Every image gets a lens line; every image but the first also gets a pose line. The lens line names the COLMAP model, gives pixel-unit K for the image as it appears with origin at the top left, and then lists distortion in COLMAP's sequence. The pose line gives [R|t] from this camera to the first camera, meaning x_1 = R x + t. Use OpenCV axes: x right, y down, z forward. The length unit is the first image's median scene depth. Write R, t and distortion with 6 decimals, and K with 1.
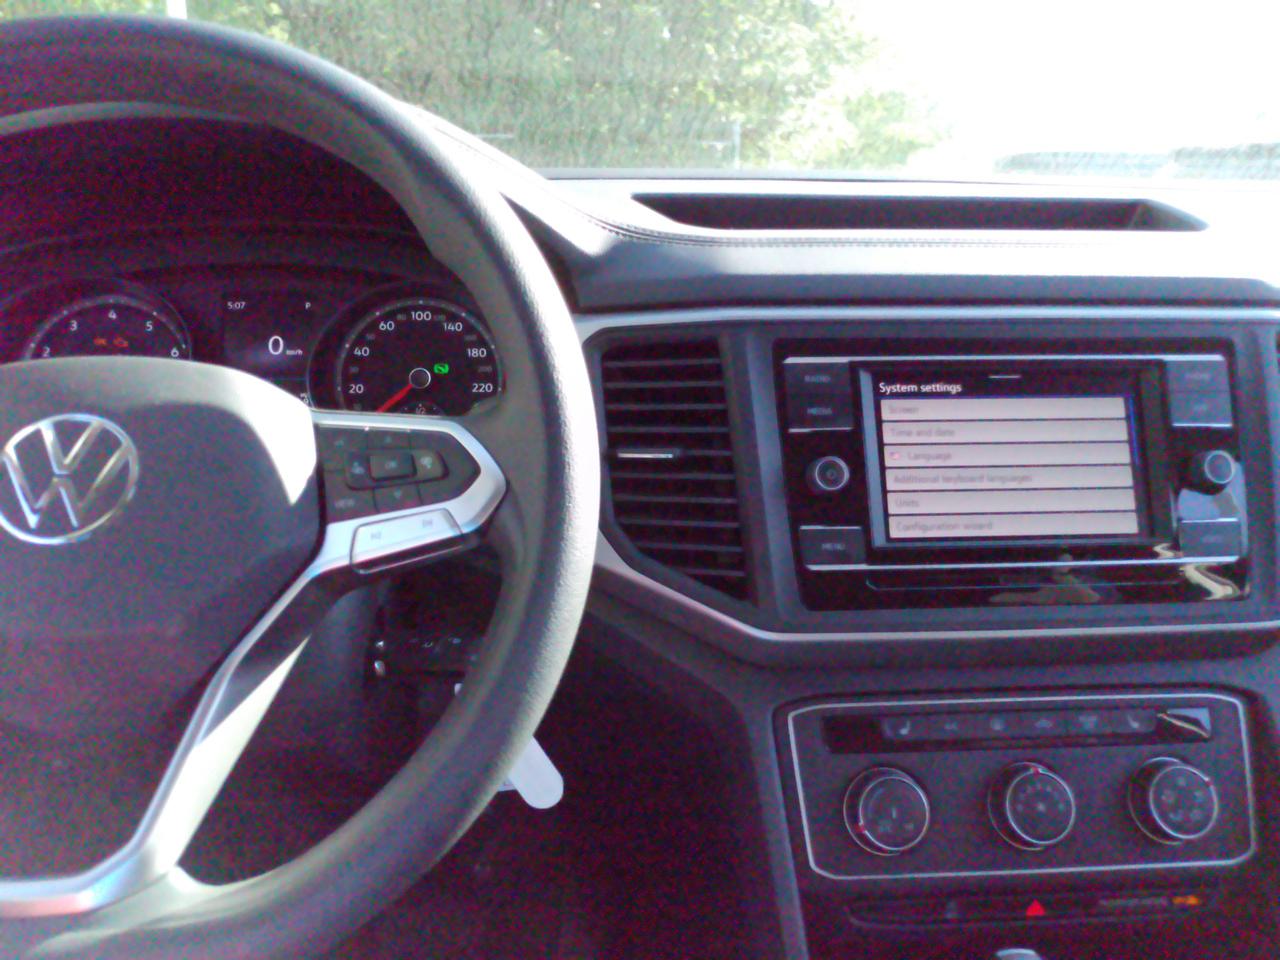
lens RADIAL K [[1007.1, 0, 638.3], [0, 1007.1, 481.3], [0, 0, 1]] dist [0.021803, -0.006402]
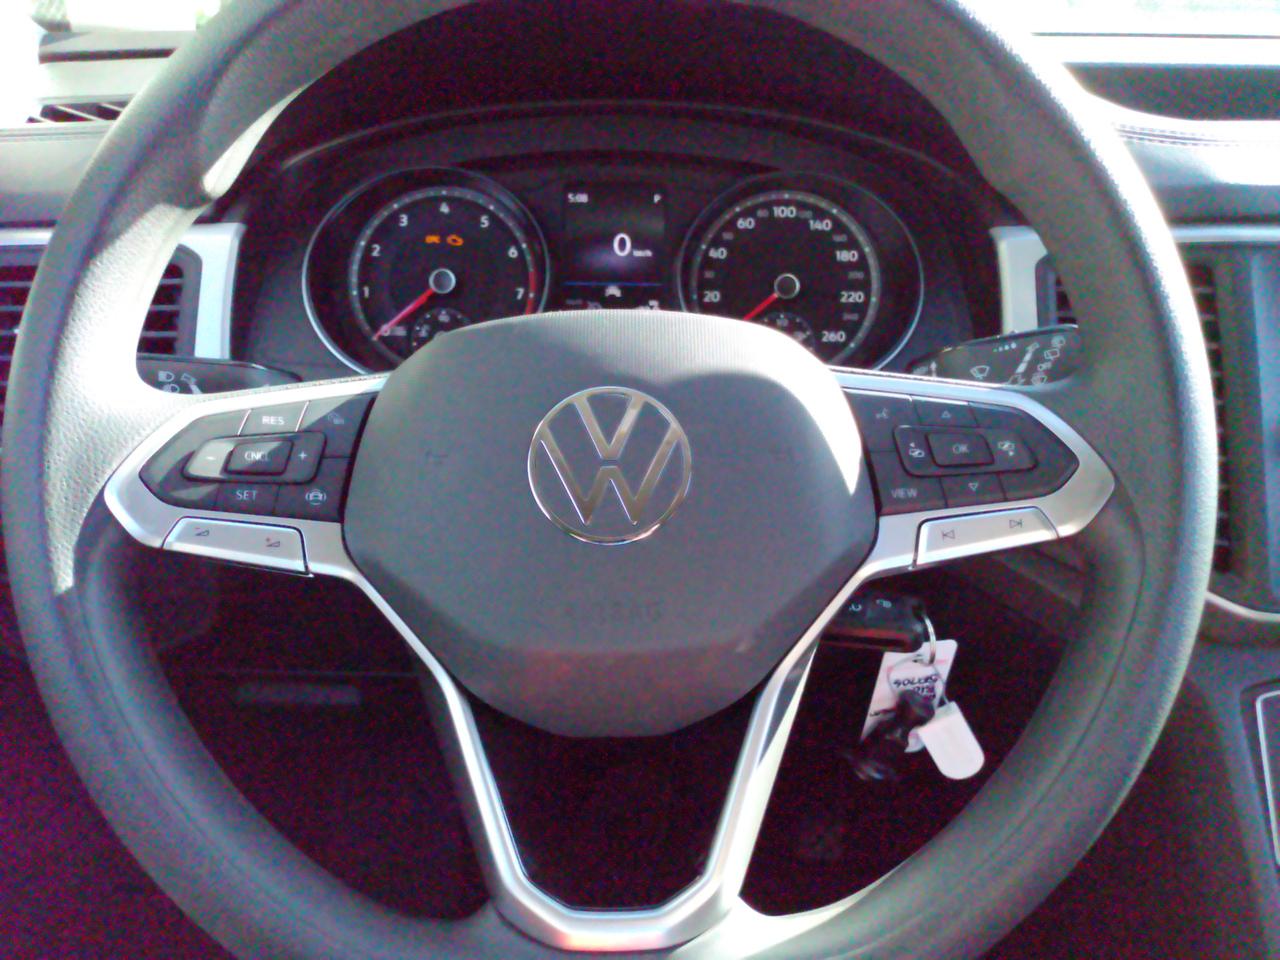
lens RADIAL K [[1020.0, 0, 637.7], [0, 1020.0, 481.6], [0, 0, 1]] dist [0.010626, 0.003204]
pose [[0.996953, 0.032421, -0.070945, -0.336132], [-0.020790, 0.987071, 0.158927, -0.088419], [0.075181, -0.156968, 0.984738, 0.104804]]
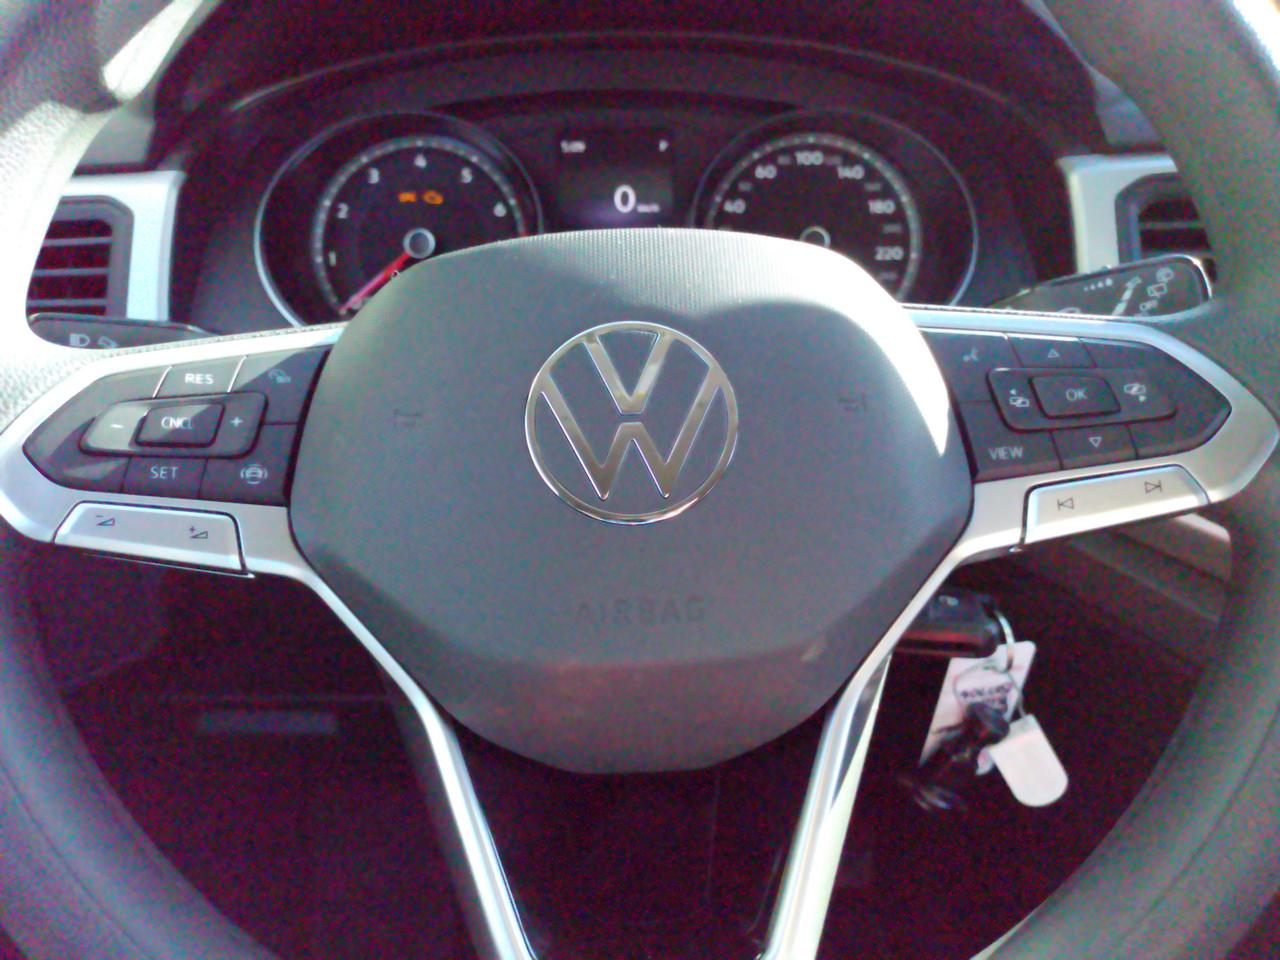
lens RADIAL K [[1028.9, 0, 640.0], [0, 1028.9, 480.0], [0, 0, 1]] dist [-0.002110, 0.001558]
pose [[0.998111, 0.009394, -0.060714, -0.363411], [-0.000559, 0.989588, 0.143925, -0.042993], [0.061434, -0.143619, 0.987724, 0.232096]]
